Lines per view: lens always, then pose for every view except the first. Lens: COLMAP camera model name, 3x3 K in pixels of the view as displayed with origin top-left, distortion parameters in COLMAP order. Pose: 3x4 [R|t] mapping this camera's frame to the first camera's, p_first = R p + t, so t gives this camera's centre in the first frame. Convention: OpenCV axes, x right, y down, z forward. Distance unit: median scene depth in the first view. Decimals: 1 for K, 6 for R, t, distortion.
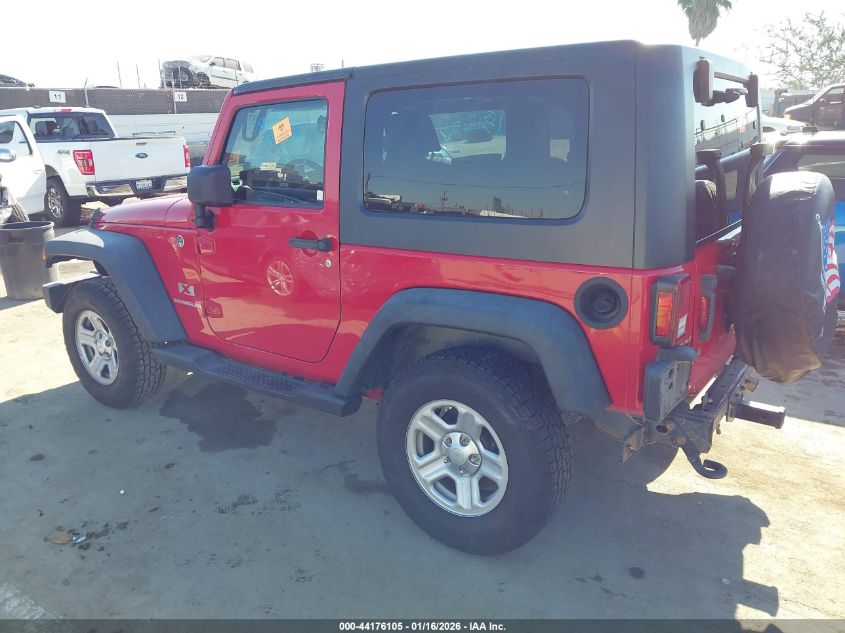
lens RADIAL K [[667.7, 0, 422.5], [0, 667.7, 316.5], [0, 0, 1]] dist [0.004488, -0.003025]
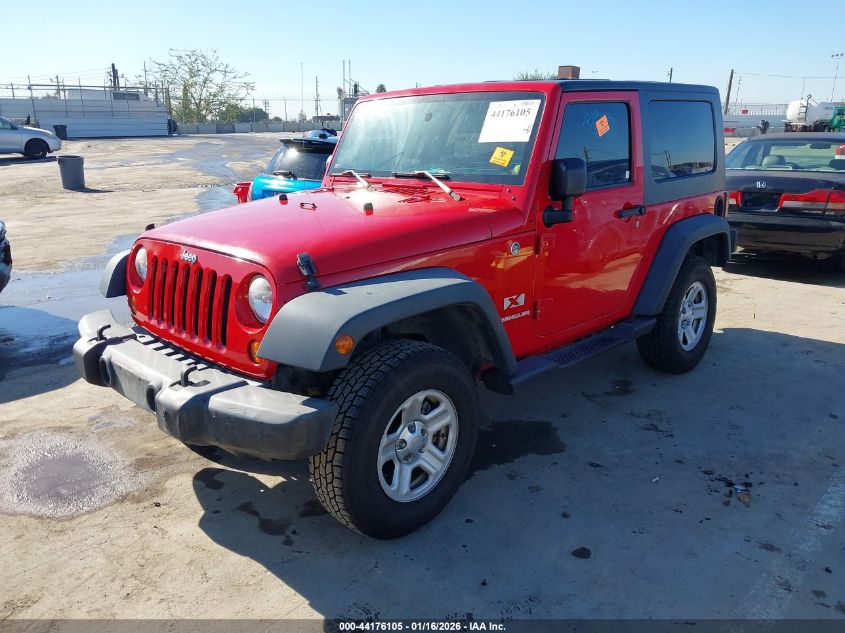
lens RADIAL K [[667.7, 0, 422.5], [0, 667.7, 316.5], [0, 0, 1]] dist [0.004488, -0.003025]
pose [[0.149972, -0.252995, 0.955773, -1.300802], [0.259861, 0.942804, 0.208787, -0.253655], [-0.953929, 0.217056, 0.207138, 0.991433]]
